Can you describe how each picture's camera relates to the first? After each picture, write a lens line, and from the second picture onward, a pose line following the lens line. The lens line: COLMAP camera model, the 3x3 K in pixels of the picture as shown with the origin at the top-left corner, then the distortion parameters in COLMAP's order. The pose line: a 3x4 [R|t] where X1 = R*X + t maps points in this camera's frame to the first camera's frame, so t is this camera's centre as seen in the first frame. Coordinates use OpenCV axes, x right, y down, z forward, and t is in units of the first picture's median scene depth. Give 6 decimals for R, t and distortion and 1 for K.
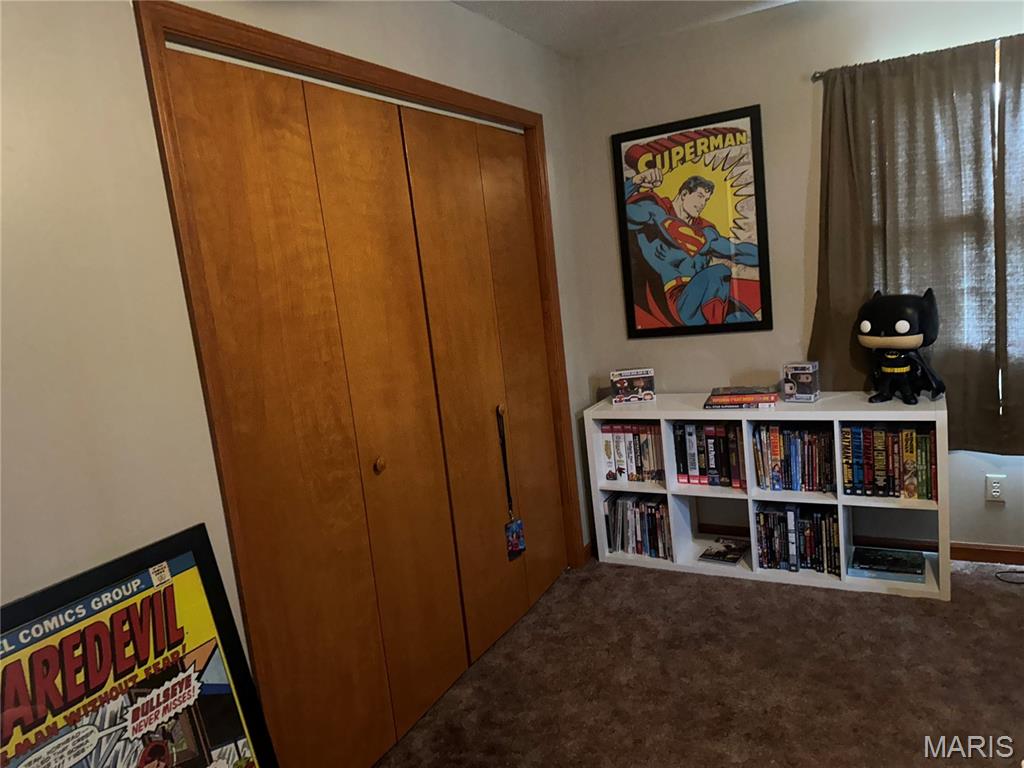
lens RADIAL K [[714.4, 0, 509.2], [0, 714.4, 385.9], [0, 0, 1]] dist [0.038610, -0.062027]
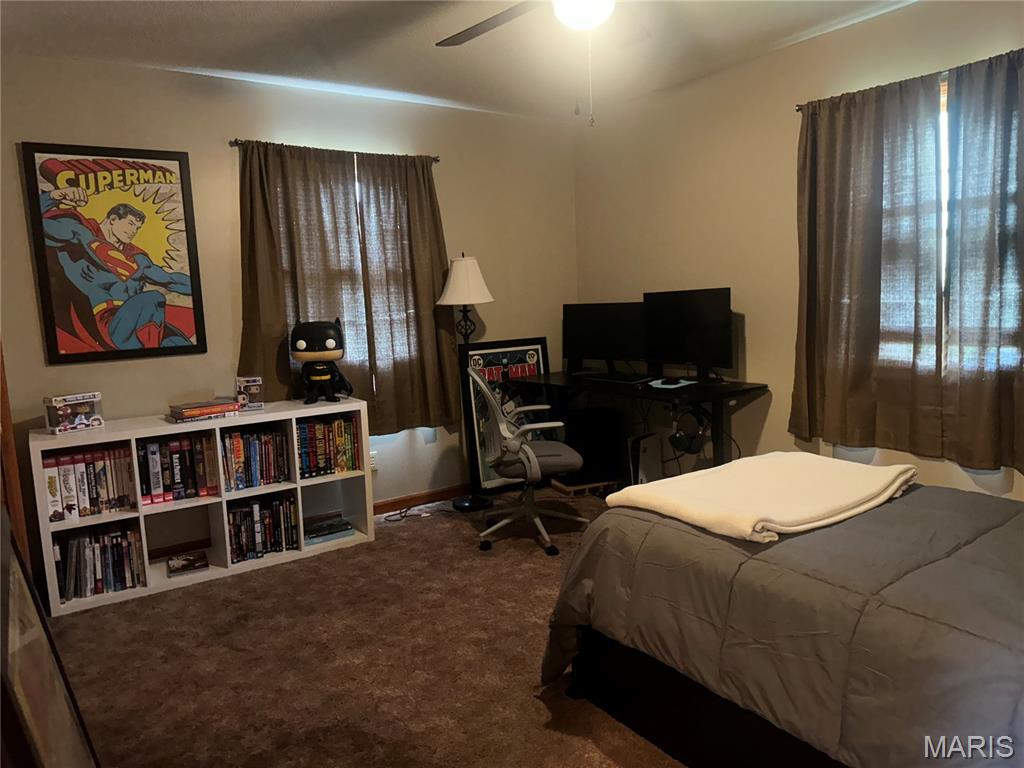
lens RADIAL K [[714.4, 0, 520.8], [0, 714.4, 389.8], [0, 0, 1]] dist [0.038610, -0.062027]
pose [[0.445969, -0.027260, 0.894633, -0.430844], [0.128425, 0.991142, -0.033819, 0.081974], [-0.885787, 0.129975, 0.445520, 0.079646]]
